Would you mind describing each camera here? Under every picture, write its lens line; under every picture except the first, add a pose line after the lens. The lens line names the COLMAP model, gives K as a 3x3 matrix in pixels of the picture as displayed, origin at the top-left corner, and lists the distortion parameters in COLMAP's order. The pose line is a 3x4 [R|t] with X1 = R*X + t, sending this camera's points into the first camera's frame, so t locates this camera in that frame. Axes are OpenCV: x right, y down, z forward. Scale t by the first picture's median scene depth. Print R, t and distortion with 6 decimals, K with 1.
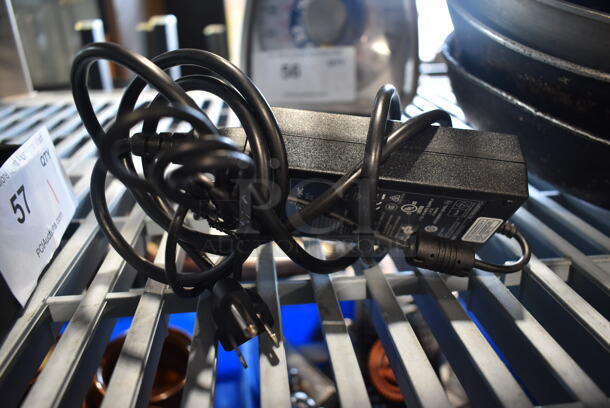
lens RADIAL K [[454.6, 0, 305.0], [0, 454.6, 204.0], [0, 0, 1]] dist [-0.012735, 0.002948]
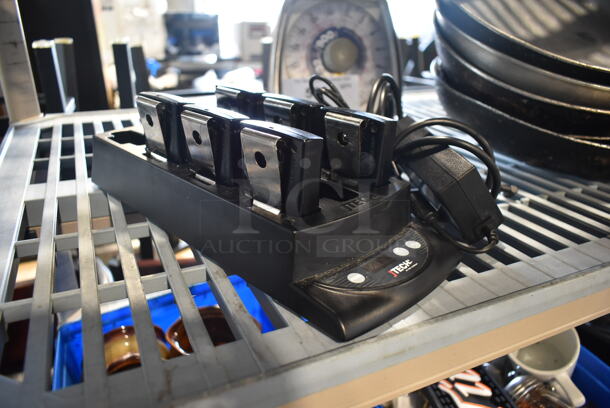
lens RADIAL K [[454.6, 0, 305.0], [0, 454.6, 204.0], [0, 0, 1]] dist [-0.012735, 0.002948]
pose [[0.947756, -0.094931, 0.304545, -0.507731], [0.098678, 0.995115, 0.003101, 0.029177], [-0.303351, 0.027113, 0.952493, -0.272734]]
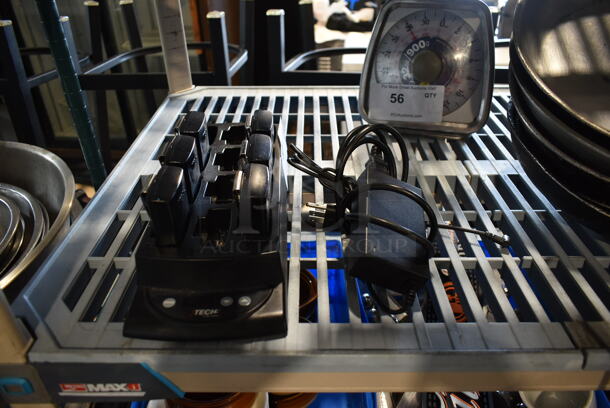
lens RADIAL K [[454.6, 0, 305.0], [0, 454.6, 204.0], [0, 0, 1]] dist [-0.012735, 0.002948]
pose [[0.993217, 0.068574, -0.093900, -0.166613], [-0.054755, 0.988271, 0.142560, -0.156894], [0.102574, -0.136451, 0.985322, -0.492854]]
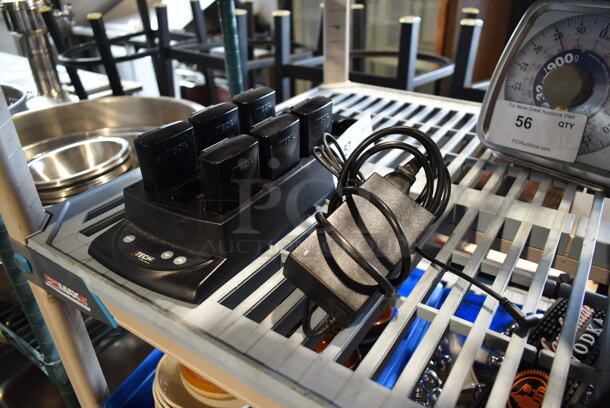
lens RADIAL K [[454.6, 0, 305.0], [0, 454.6, 204.0], [0, 0, 1]] dist [-0.012735, 0.002948]
pose [[0.765494, 0.321488, -0.557373, 0.257356], [-0.260236, 0.946913, 0.188765, -0.174038], [0.588470, 0.000551, 0.808519, -0.257314]]
